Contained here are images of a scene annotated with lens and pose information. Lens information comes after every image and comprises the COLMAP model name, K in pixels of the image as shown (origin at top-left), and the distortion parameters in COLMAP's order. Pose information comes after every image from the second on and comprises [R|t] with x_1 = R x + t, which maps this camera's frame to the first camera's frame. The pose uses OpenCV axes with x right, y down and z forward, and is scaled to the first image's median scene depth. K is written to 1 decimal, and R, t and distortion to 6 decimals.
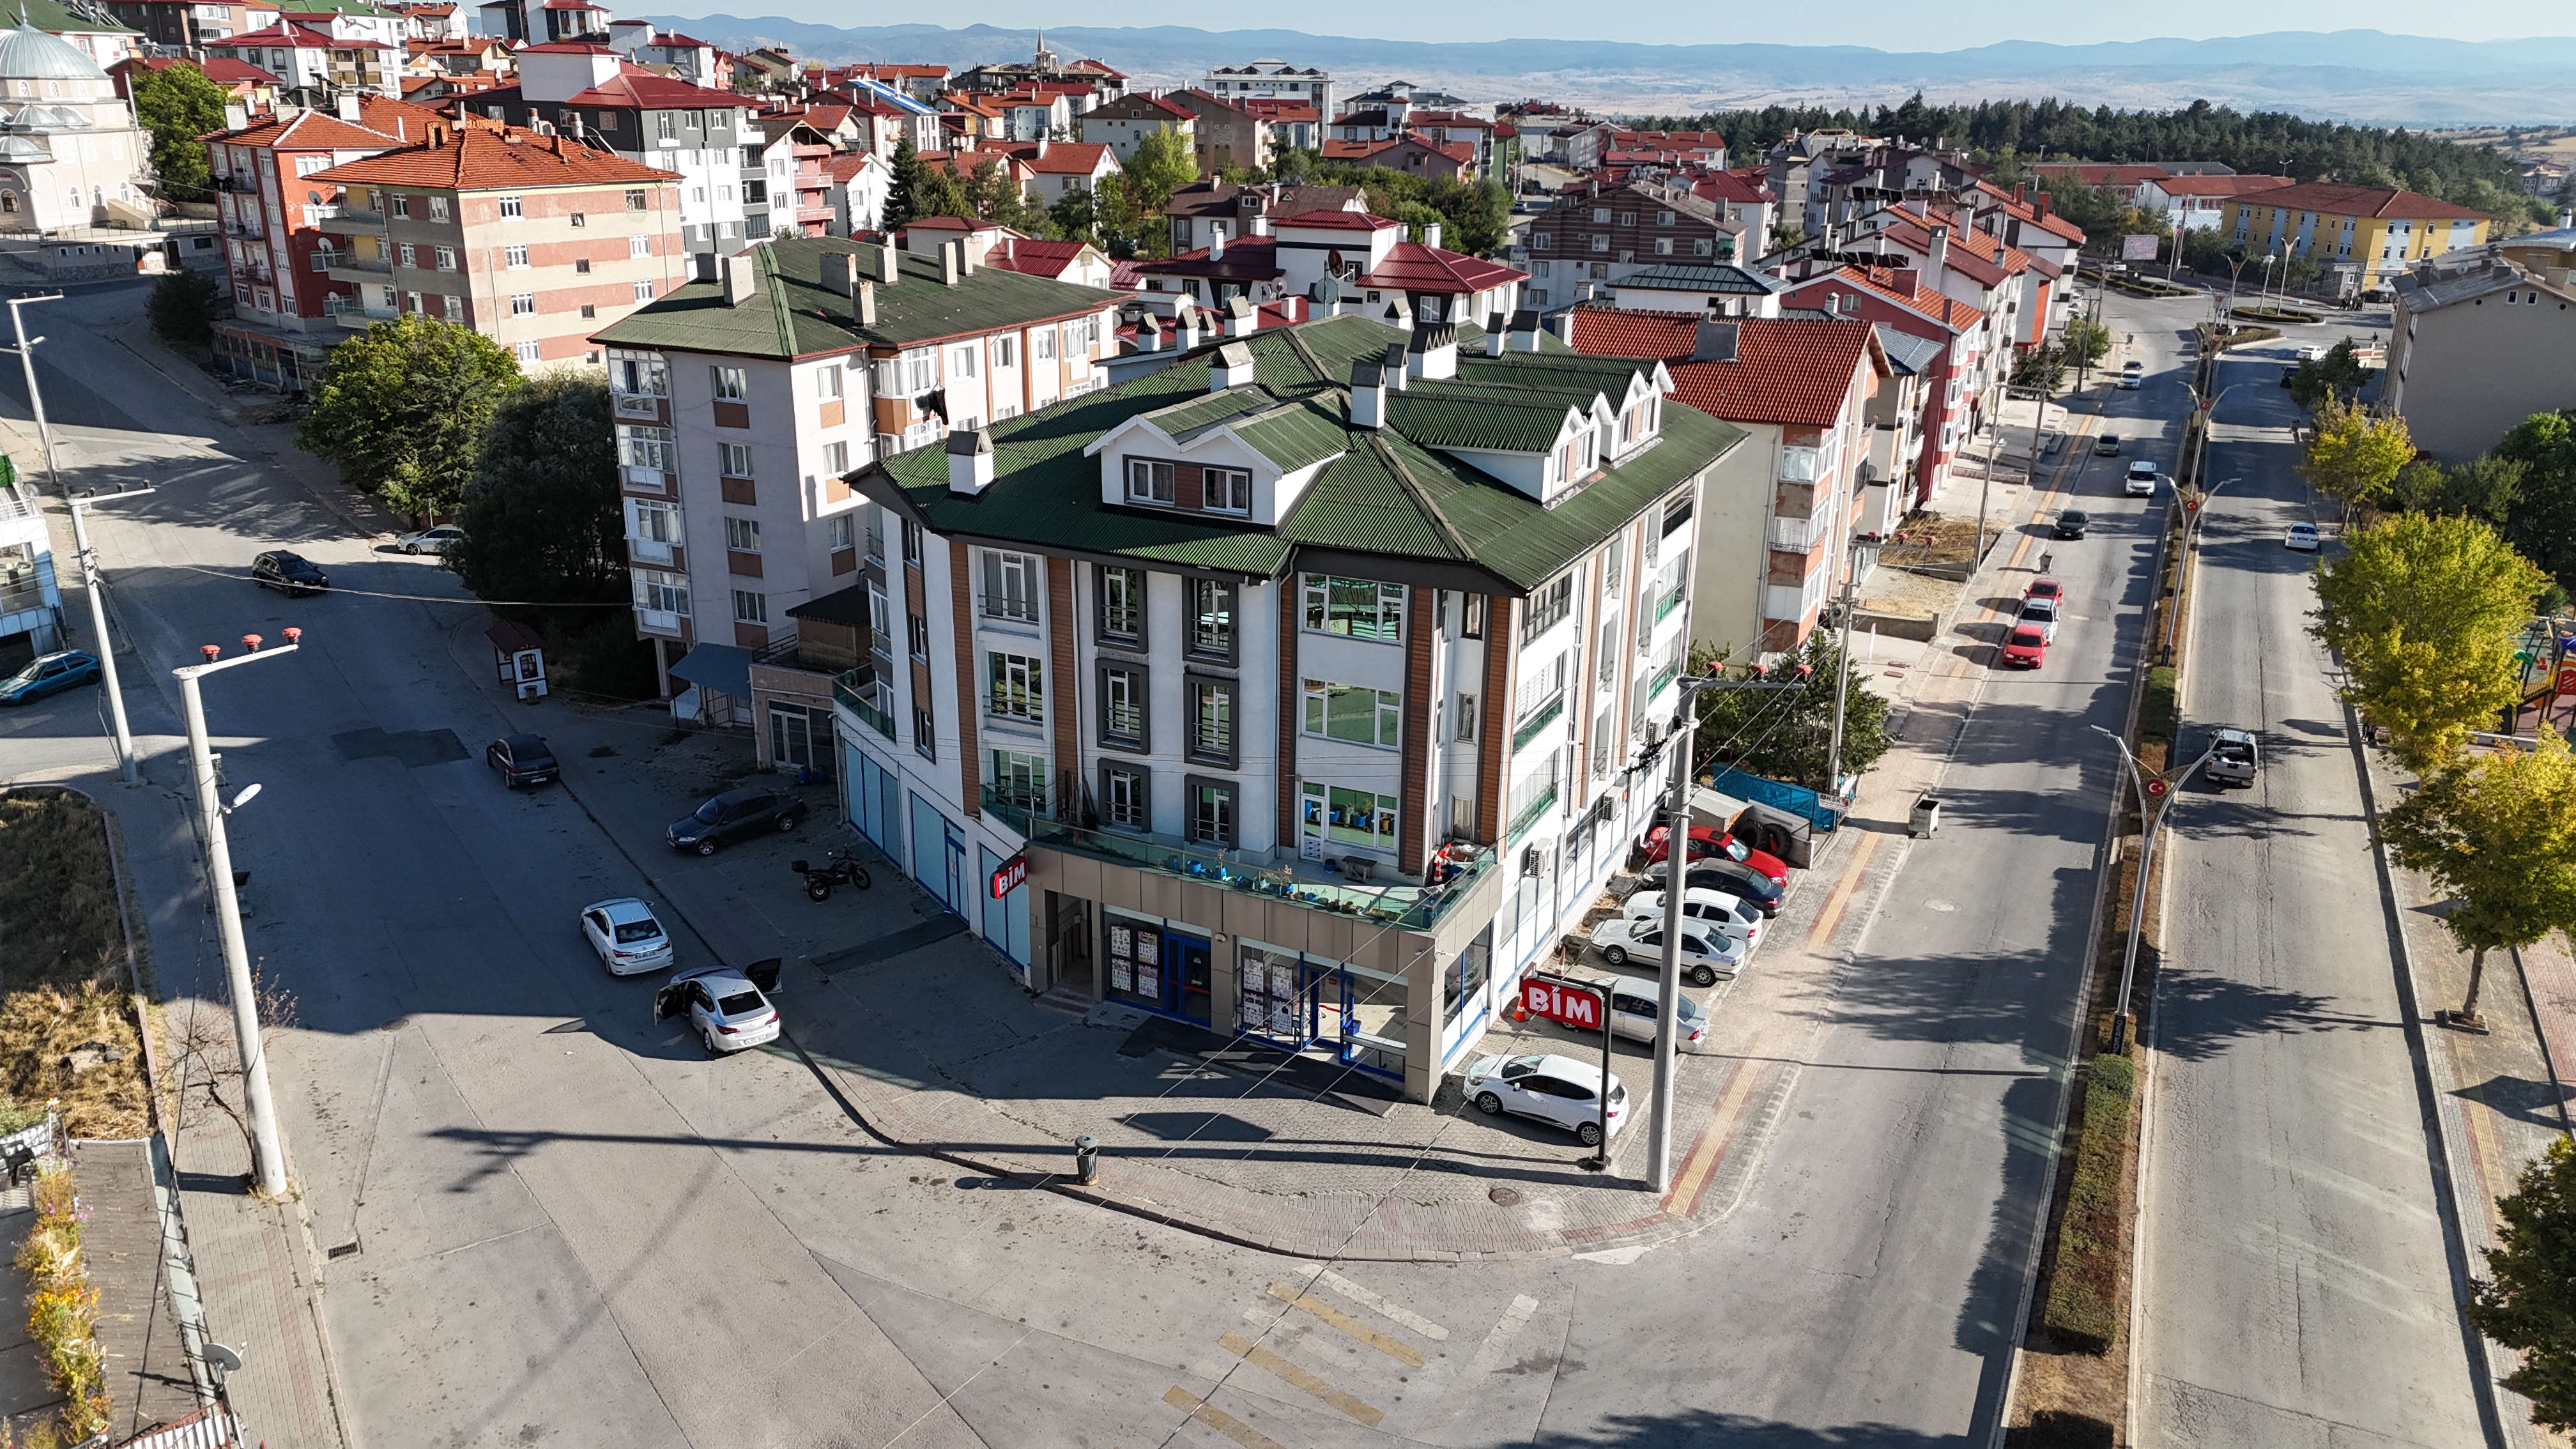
lens RADIAL K [[1890.7, 0, 1294.7], [0, 1890.7, 719.8], [0, 0, 1]] dist [0.076426, -0.069804]
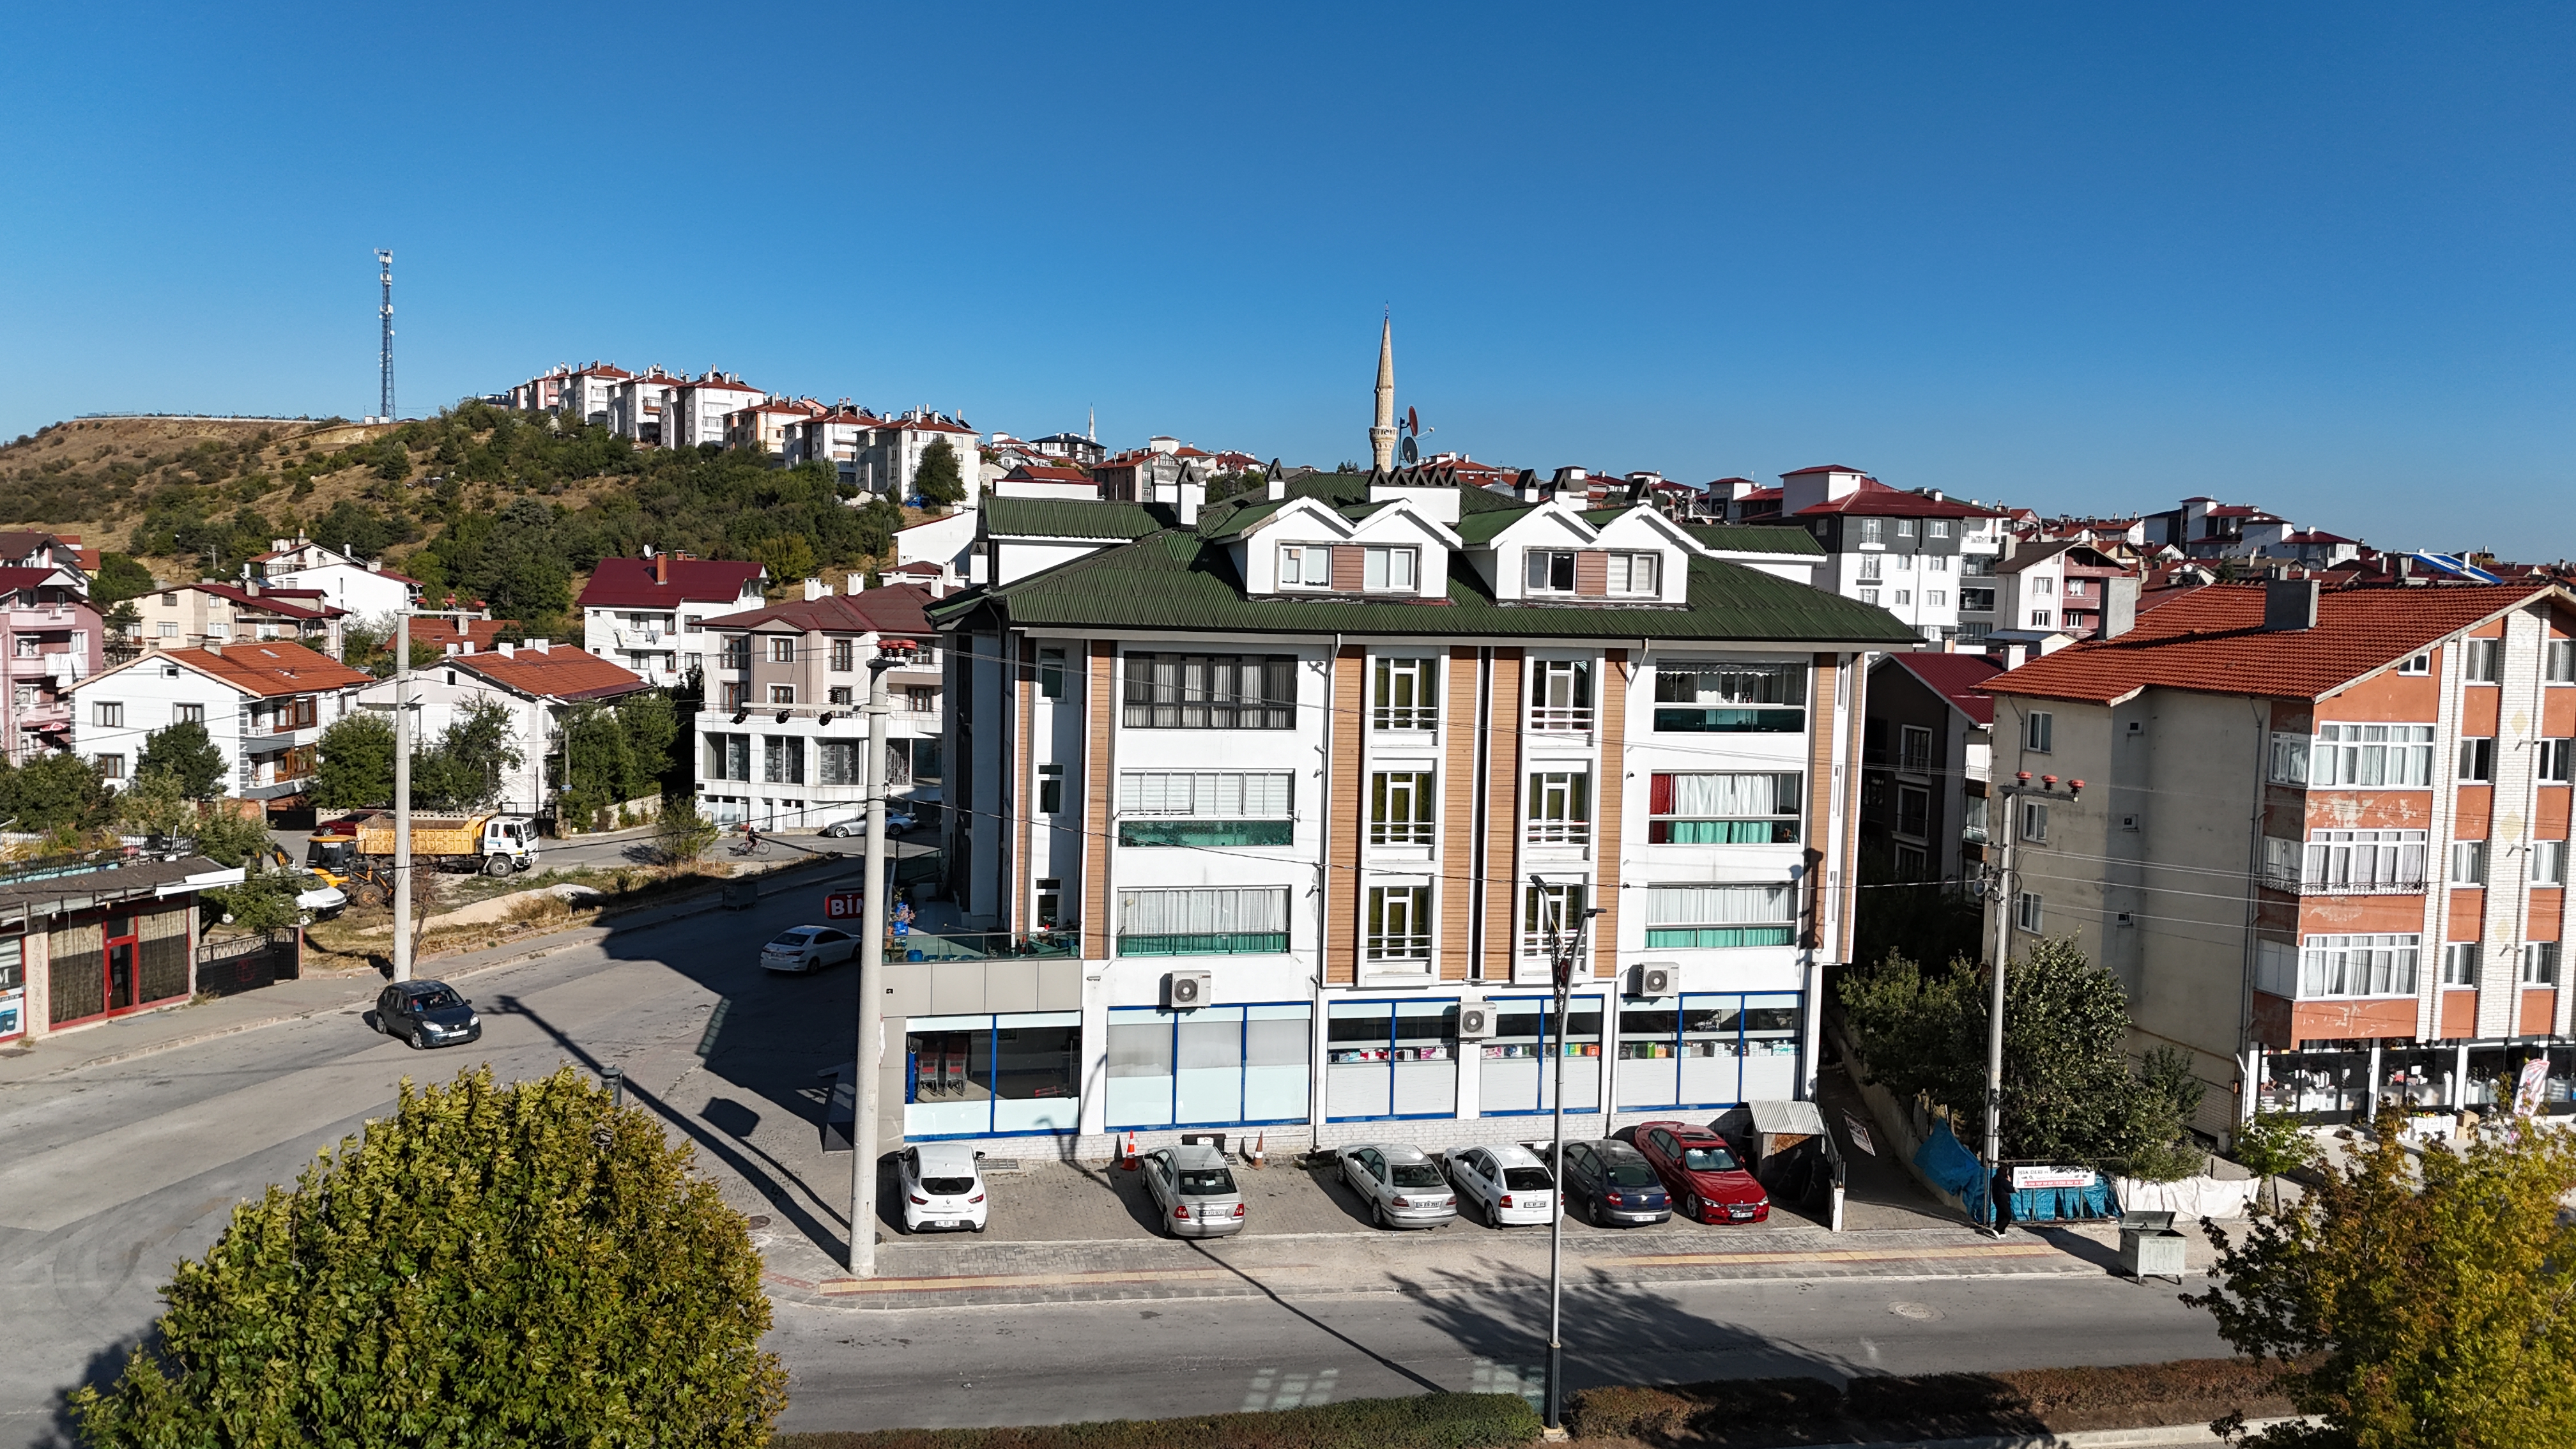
lens RADIAL K [[1890.7, 0, 1294.7], [0, 1890.7, 719.8], [0, 0, 1]] dist [0.076426, -0.069804]
pose [[0.623385, 0.058681, -0.779710, 0.820591], [-0.269907, 0.952036, -0.144143, 0.066172], [0.733854, 0.300305, 0.609323, 0.455536]]
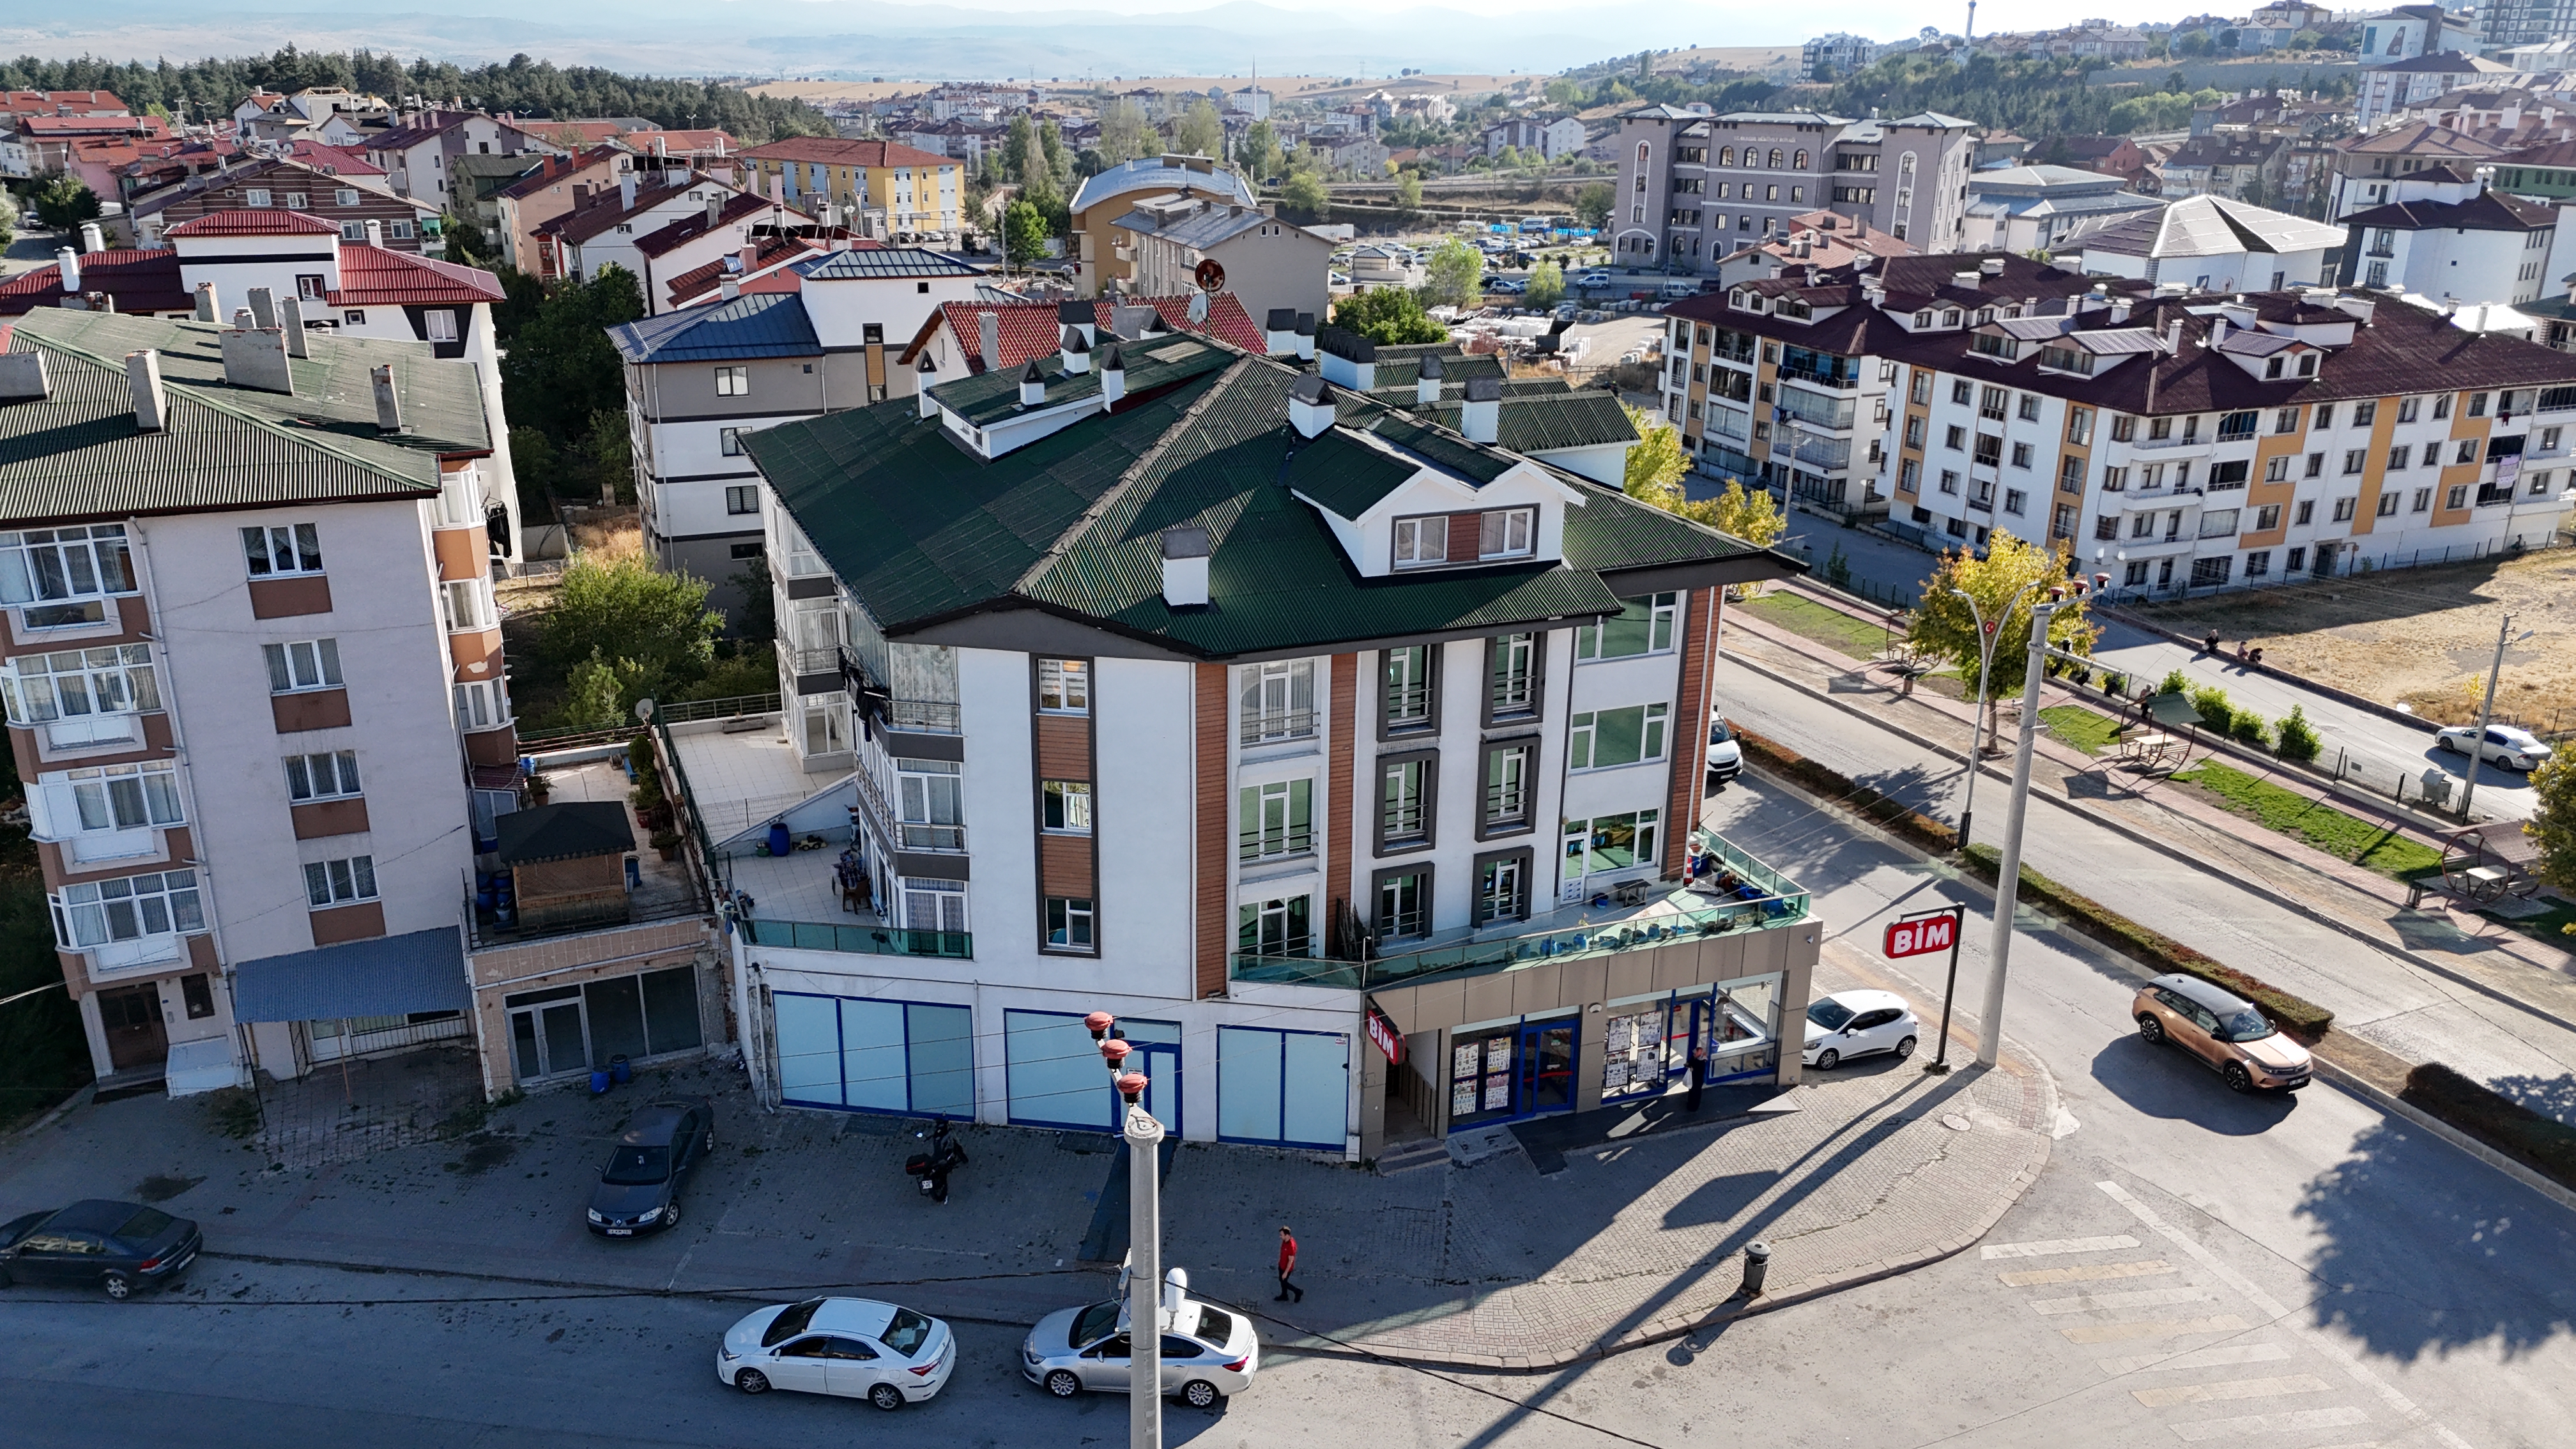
lens RADIAL K [[1890.7, 0, 1294.7], [0, 1890.7, 719.8], [0, 0, 1]] dist [0.076426, -0.069804]
pose [[0.663640, -0.252822, 0.704033, -0.690554], [0.236425, 0.963802, 0.123246, -0.154975], [-0.709708, 0.084660, 0.699391, 0.408612]]
